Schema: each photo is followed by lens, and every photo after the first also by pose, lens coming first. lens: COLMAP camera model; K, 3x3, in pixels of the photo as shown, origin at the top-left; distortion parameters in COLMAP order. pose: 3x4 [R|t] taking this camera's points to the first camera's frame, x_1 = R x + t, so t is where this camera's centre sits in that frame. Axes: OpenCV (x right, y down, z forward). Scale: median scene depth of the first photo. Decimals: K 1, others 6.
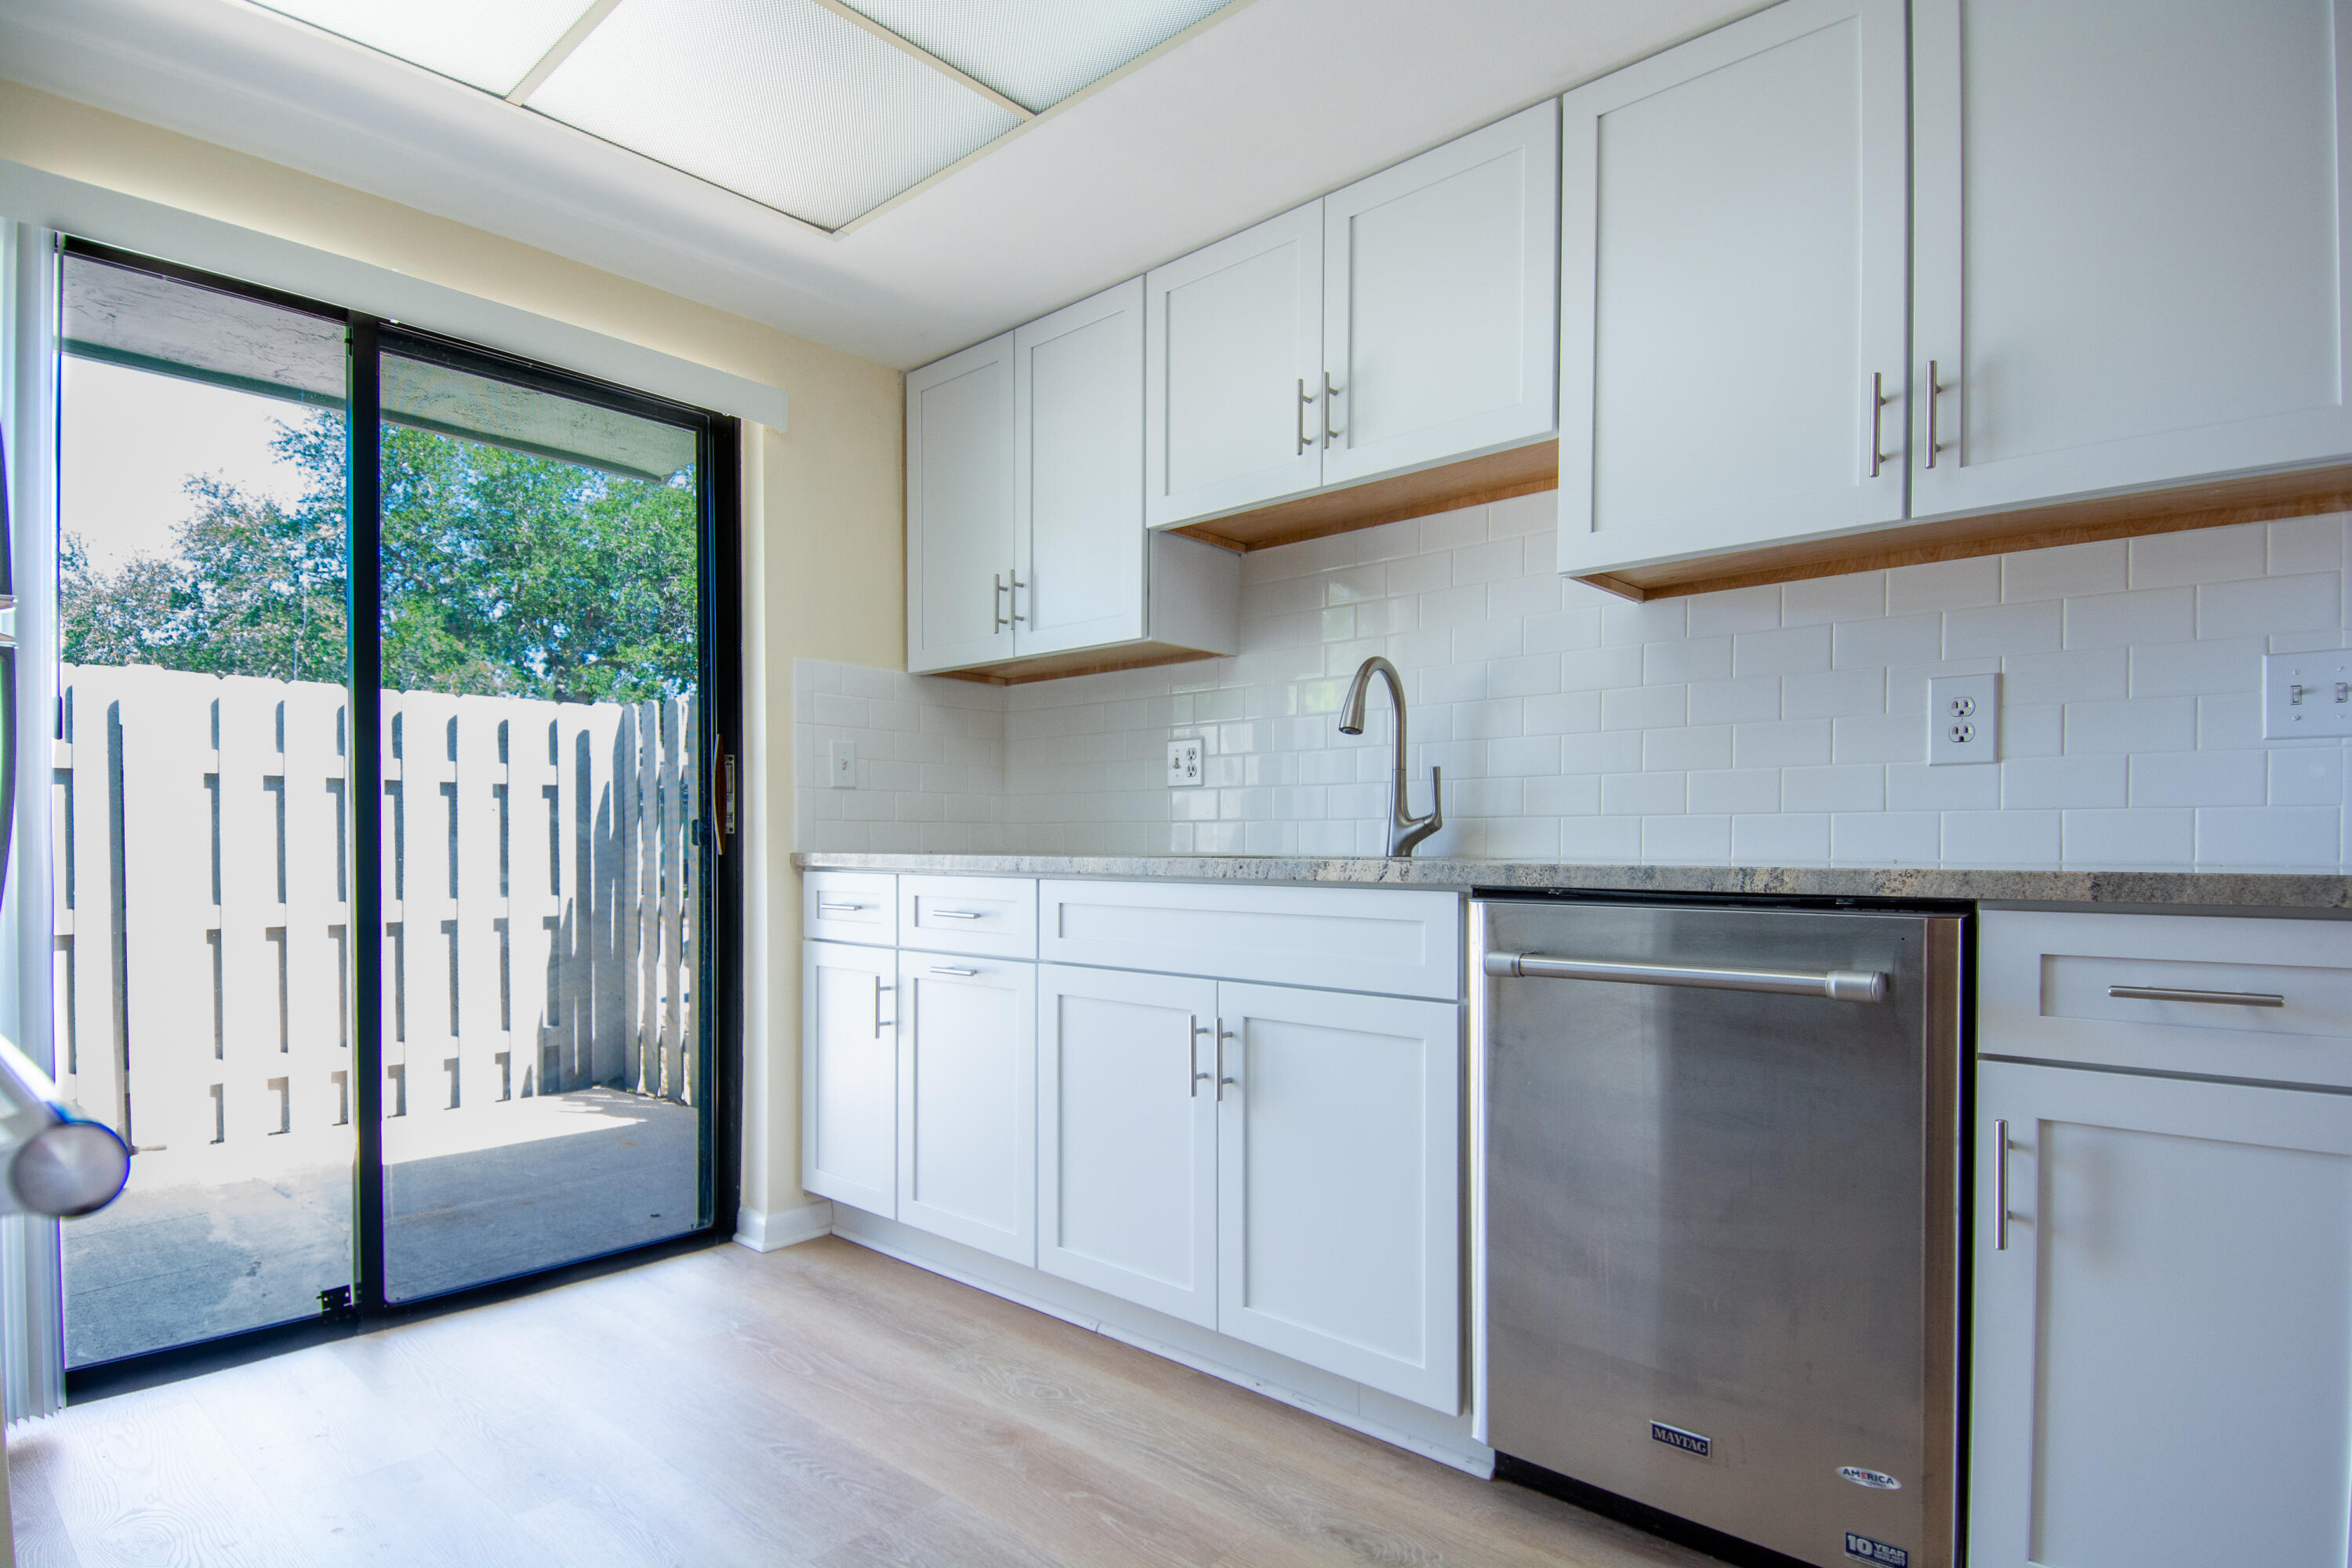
lens RADIAL K [[1247.3, 0, 1162.1], [0, 1247.3, 864.8], [0, 0, 1]] dist [0.017618, -0.025504]
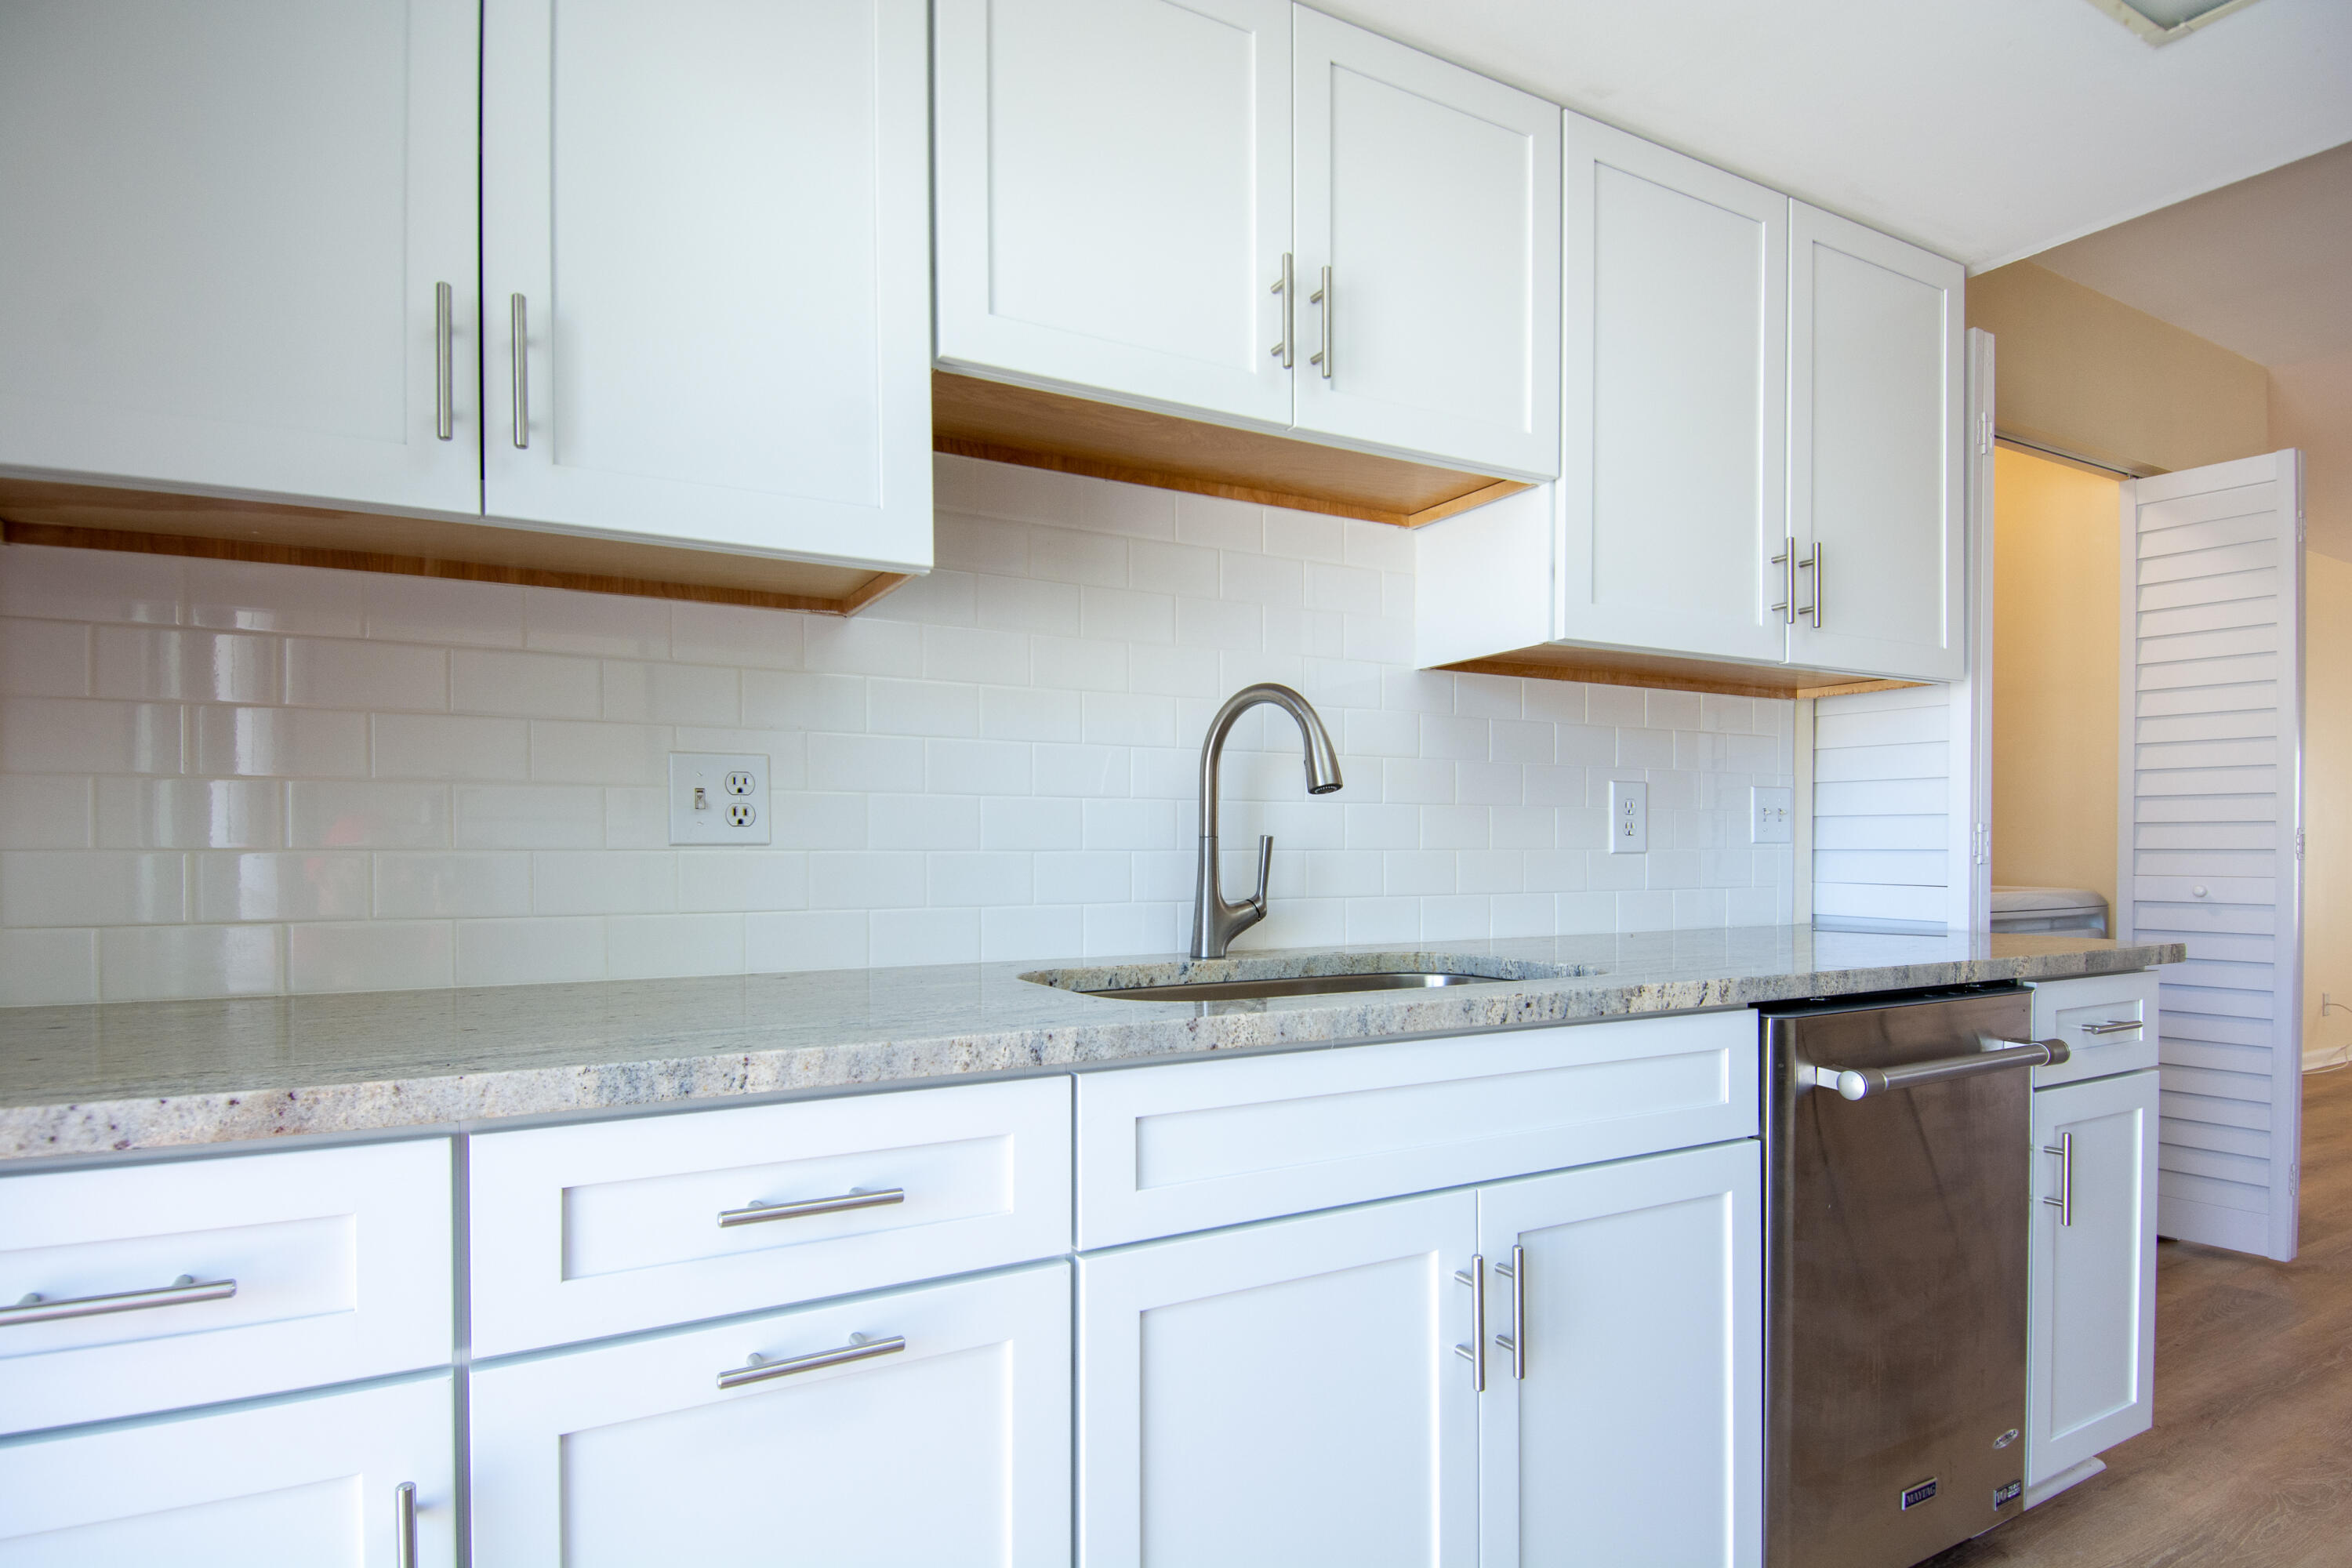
lens RADIAL K [[1247.3, 0, 1154.3], [0, 1247.3, 862.2], [0, 0, 1]] dist [0.017618, -0.025504]
pose [[0.300839, -0.010538, 0.953617, -0.602675], [0.019486, 0.999798, 0.004901, -0.077923], [-0.953476, 0.017108, 0.300984, 0.963481]]
